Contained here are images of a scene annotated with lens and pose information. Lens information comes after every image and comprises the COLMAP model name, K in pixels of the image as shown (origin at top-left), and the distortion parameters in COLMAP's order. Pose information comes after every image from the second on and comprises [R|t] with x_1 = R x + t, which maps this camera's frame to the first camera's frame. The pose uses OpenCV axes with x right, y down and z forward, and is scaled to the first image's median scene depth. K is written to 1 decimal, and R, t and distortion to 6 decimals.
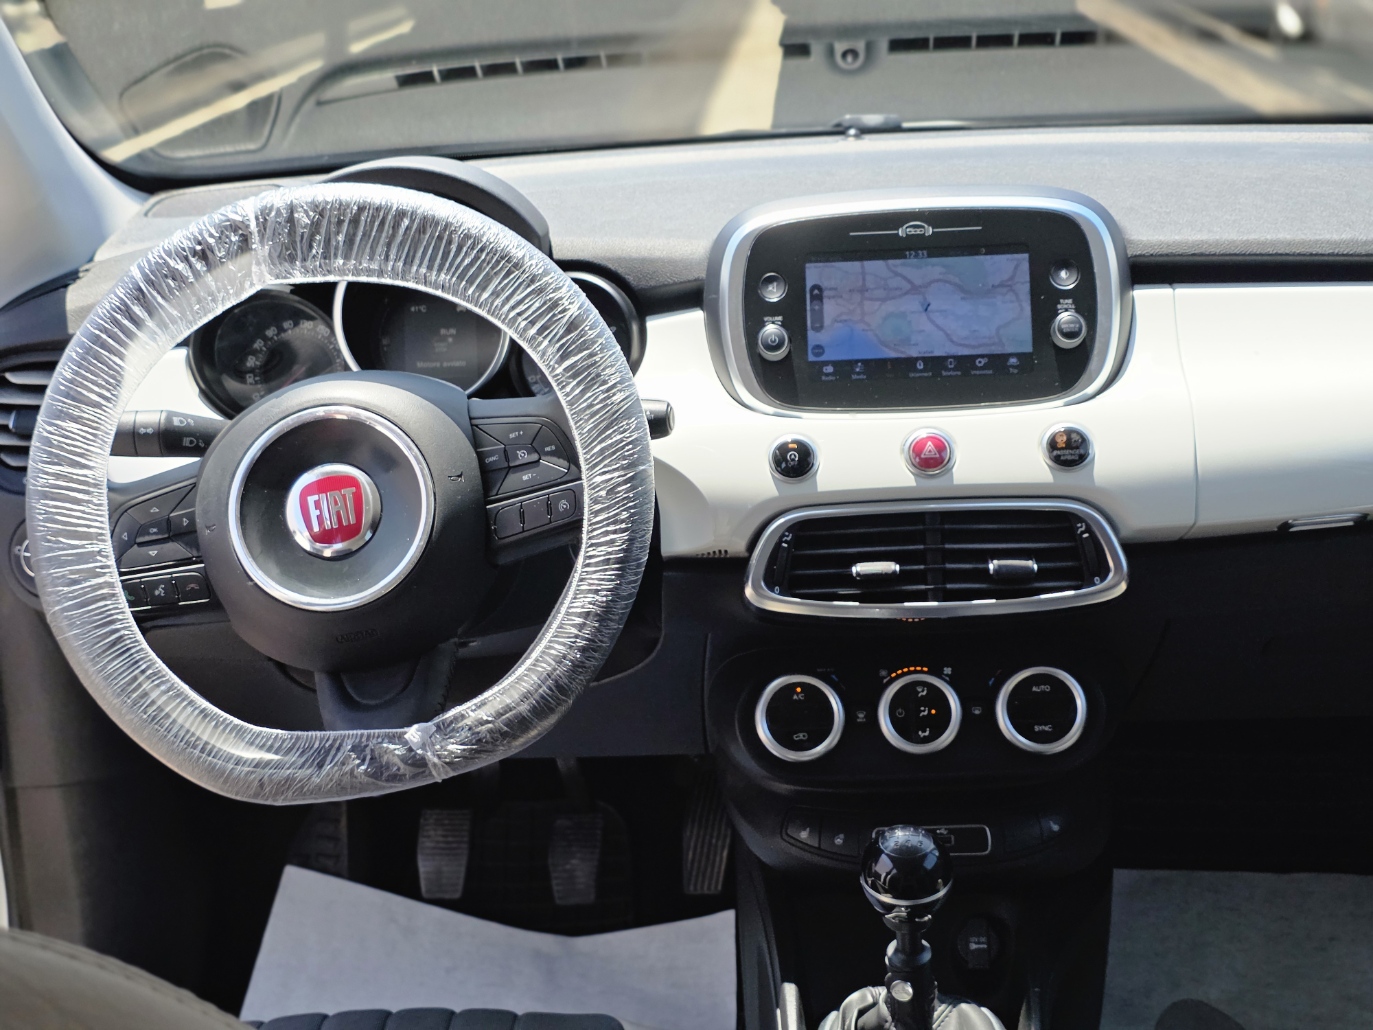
lens RADIAL K [[1841.3, 0, 681.7], [0, 1841.3, 519.4], [0, 0, 1]] dist [0.055406, 0.000000]
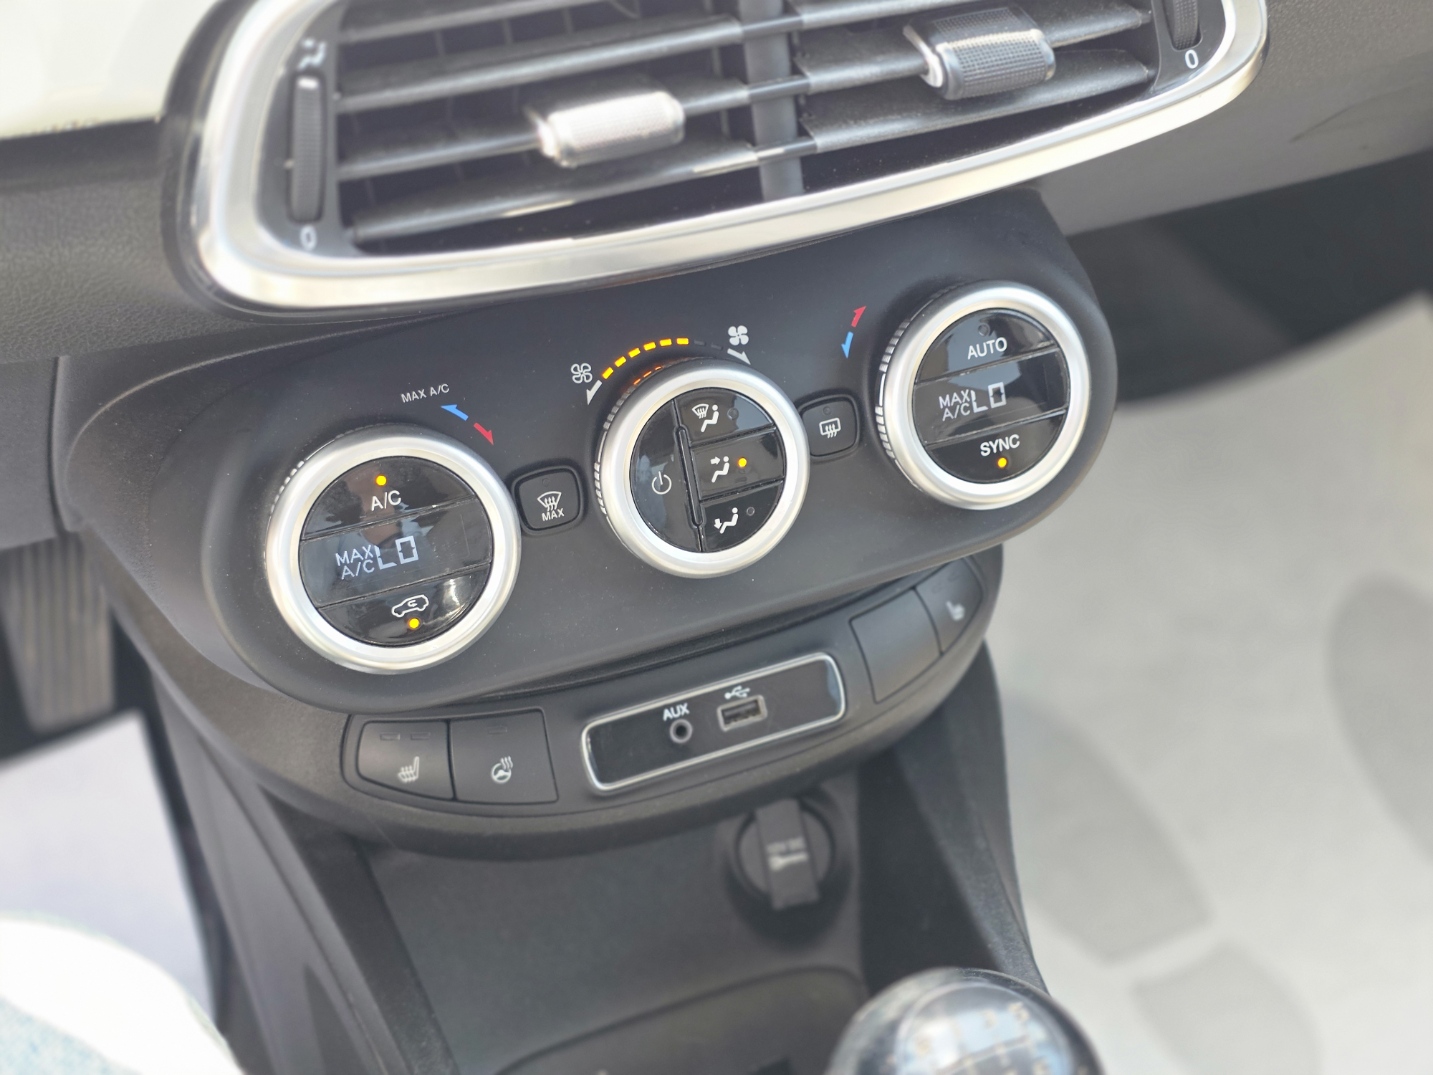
lens RADIAL K [[1921.8, 0, 707.3], [0, 1921.8, 541.6], [0, 0, 1]] dist [0.055406, 0.000000]
pose [[0.902760, -0.233308, 0.361376, -0.015516], [0.089183, 0.923390, 0.373361, -0.027792], [-0.420799, -0.304826, 0.854406, 0.661768]]
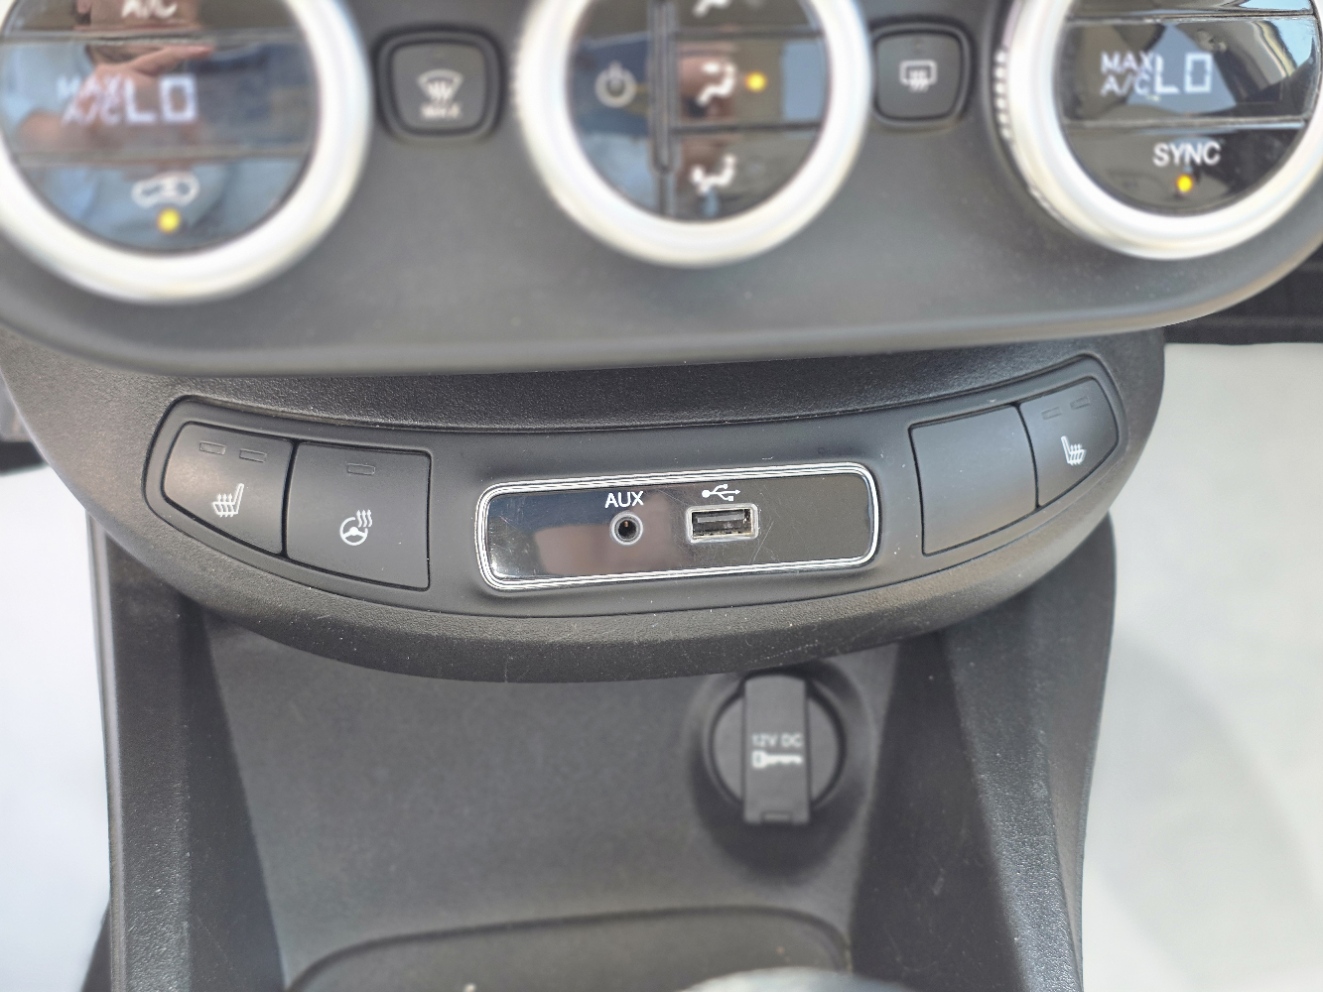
lens RADIAL K [[1774.2, 0, 666.5], [0, 1774.2, 509.1], [0, 0, 1]] dist [0.055406, 0.000000]
pose [[0.969757, -0.050140, 0.238868, 0.069571], [-0.046903, 0.922148, 0.383982, 0.068402], [-0.239524, -0.383573, 0.891908, 0.782151]]
